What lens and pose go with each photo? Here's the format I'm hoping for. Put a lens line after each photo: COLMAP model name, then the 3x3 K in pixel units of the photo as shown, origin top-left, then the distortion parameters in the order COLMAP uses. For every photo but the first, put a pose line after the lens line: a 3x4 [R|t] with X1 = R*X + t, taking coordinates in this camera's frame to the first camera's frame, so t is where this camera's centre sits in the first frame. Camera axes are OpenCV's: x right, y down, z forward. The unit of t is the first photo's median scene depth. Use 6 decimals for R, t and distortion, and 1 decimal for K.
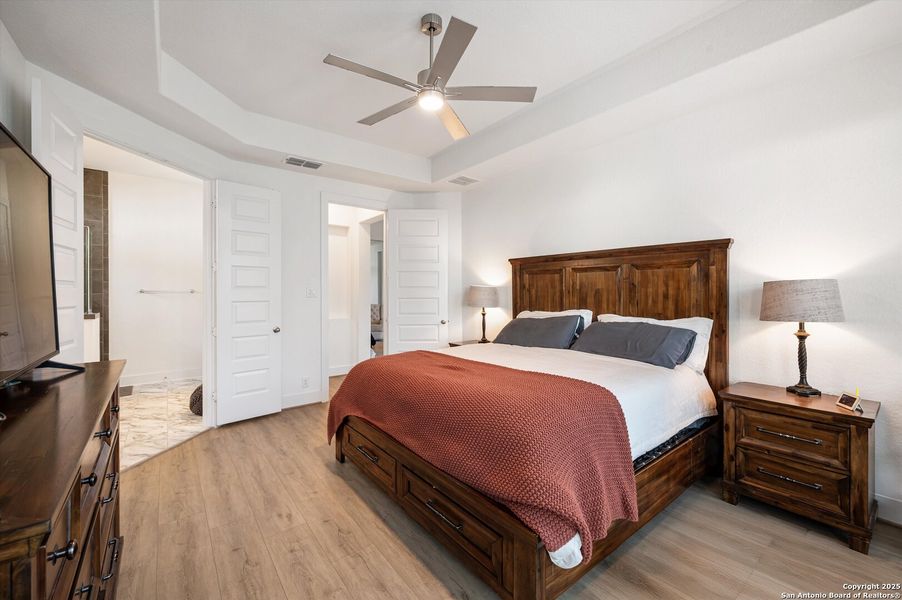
lens RADIAL K [[365.4, 0, 455.9], [0, 365.4, 291.3], [0, 0, 1]] dist [0.003315, -0.000604]
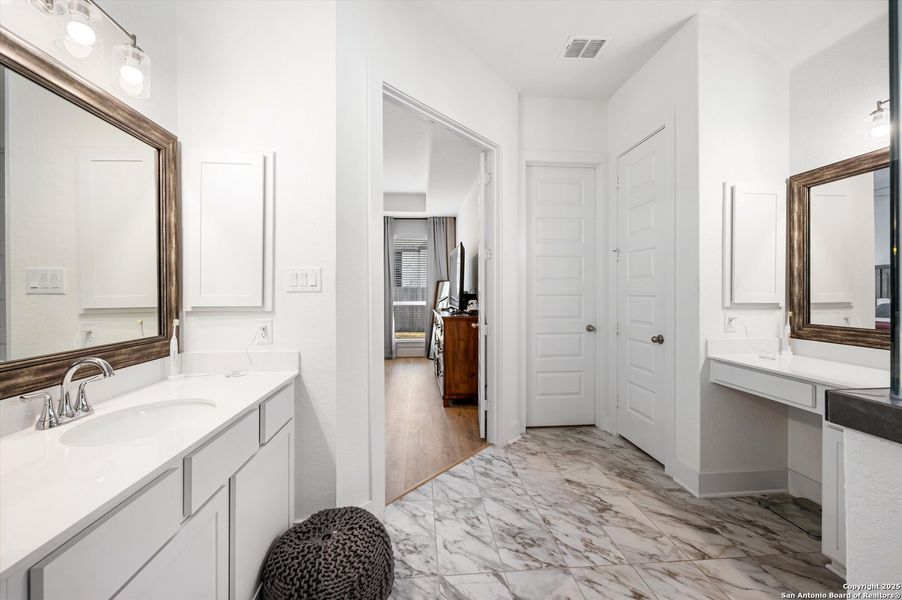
lens RADIAL K [[365.4, 0, 448.0], [0, 365.4, 296.5], [0, 0, 1]] dist [0.003315, -0.000604]
pose [[-0.829073, -0.004896, 0.559118, -1.023015], [0.000110, 0.999960, 0.008919, 0.019854], [-0.559140, 0.007456, -0.829040, 1.330703]]
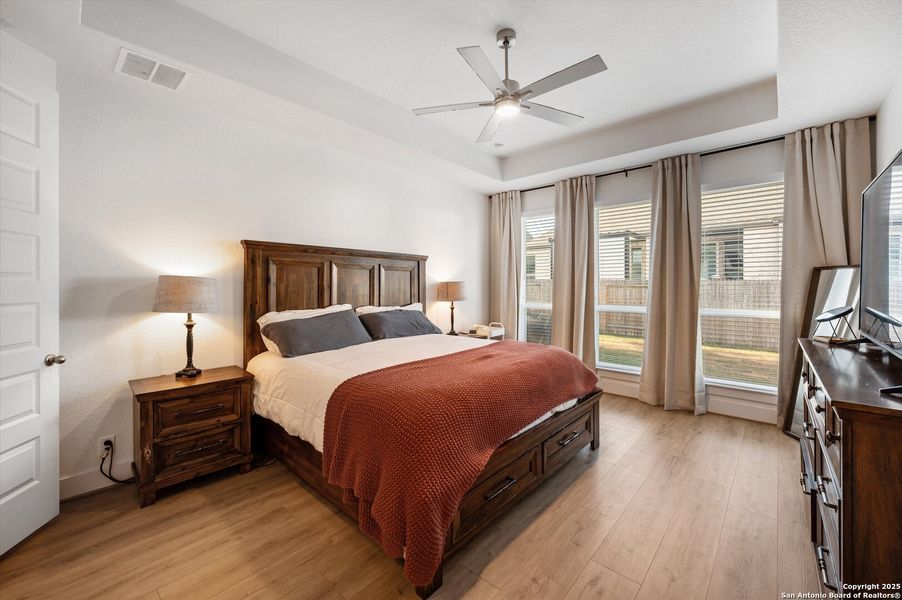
lens RADIAL K [[365.4, 0, 442.4], [0, 365.4, 285.2], [0, 0, 1]] dist [0.003315, -0.000604]
pose [[-0.152995, 0.004367, 0.988217, -0.610208], [-0.000916, 0.999989, -0.004561, 0.000324], [-0.988226, -0.001603, -0.152990, 0.749826]]
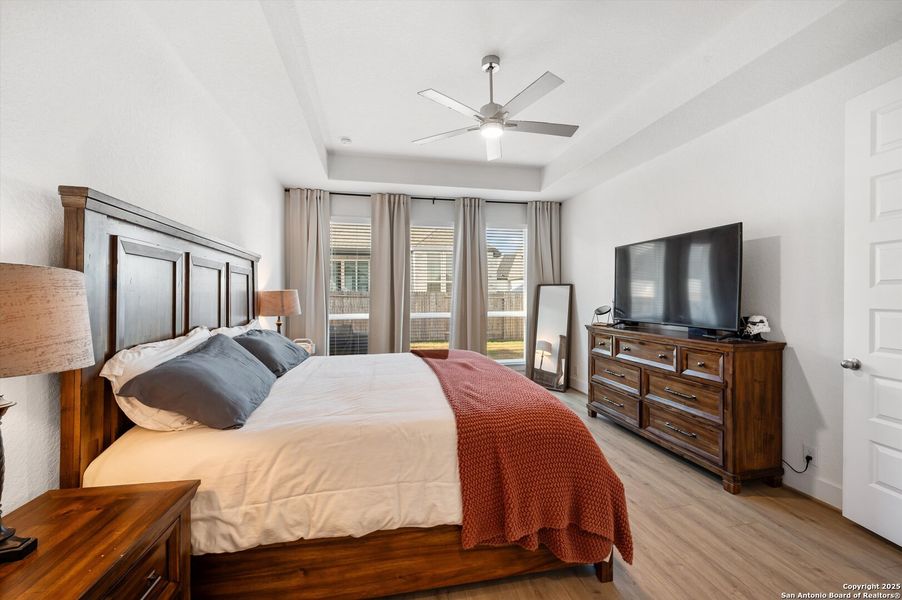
lens RADIAL K [[365.4, 0, 446.5], [0, 365.4, 296.9], [0, 0, 1]] dist [0.003315, -0.000604]
pose [[-0.893323, 0.003707, 0.449400, -0.181559], [0.004321, 0.999991, 0.000341, 0.000880], [-0.449394, 0.002247, -0.893331, 1.244707]]
